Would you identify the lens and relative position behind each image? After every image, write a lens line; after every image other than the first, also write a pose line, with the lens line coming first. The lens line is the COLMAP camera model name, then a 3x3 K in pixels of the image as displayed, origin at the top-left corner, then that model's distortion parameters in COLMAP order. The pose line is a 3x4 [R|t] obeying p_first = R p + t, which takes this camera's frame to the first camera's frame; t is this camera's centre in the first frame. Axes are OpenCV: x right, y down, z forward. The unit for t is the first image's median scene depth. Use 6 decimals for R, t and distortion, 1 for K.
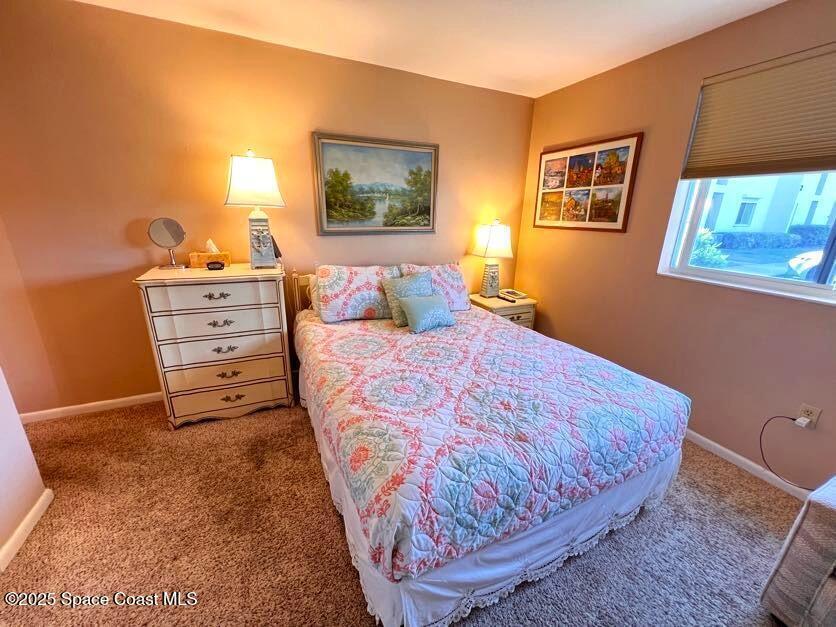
lens RADIAL K [[334.3, 0, 418.7], [0, 334.3, 311.9], [0, 0, 1]] dist [-0.002023, 0.000046]
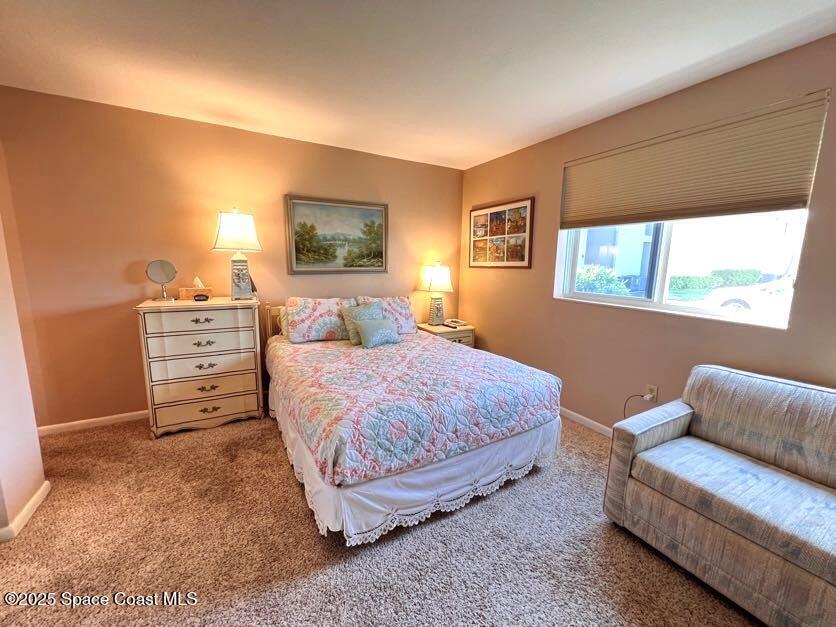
lens RADIAL K [[334.3, 0, 420.1], [0, 334.3, 313.2], [0, 0, 1]] dist [-0.002023, 0.000046]
pose [[0.996145, -0.022607, 0.084756, 0.084055], [0.034226, 0.989805, -0.138259, 0.114467], [-0.080767, 0.140627, 0.986763, -0.261421]]
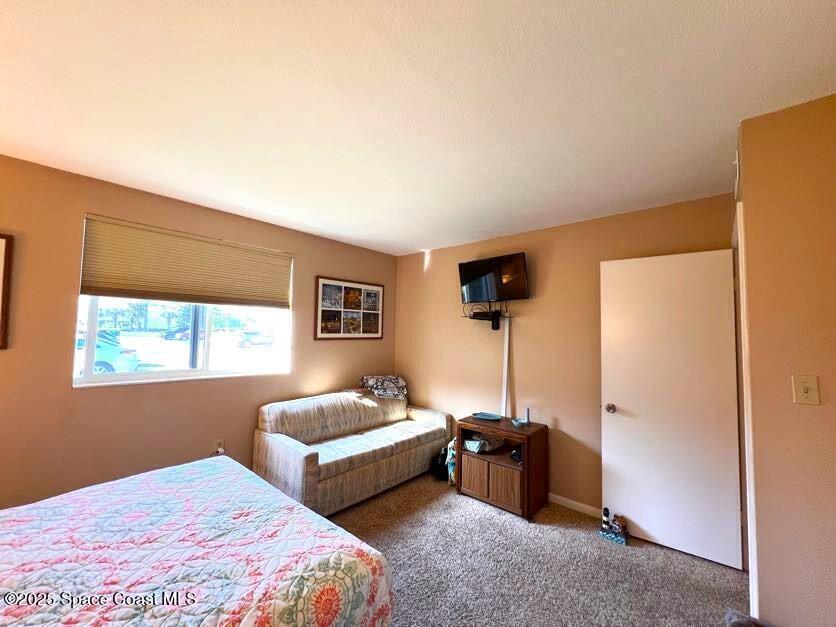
lens RADIAL K [[334.3, 0, 419.9], [0, 334.3, 315.6], [0, 0, 1]] dist [-0.002023, 0.000046]
pose [[-0.404247, 0.016062, 0.914509, -2.222455], [0.236308, 0.967734, 0.087460, -0.668787], [-0.883597, 0.251461, -0.394999, 1.879946]]
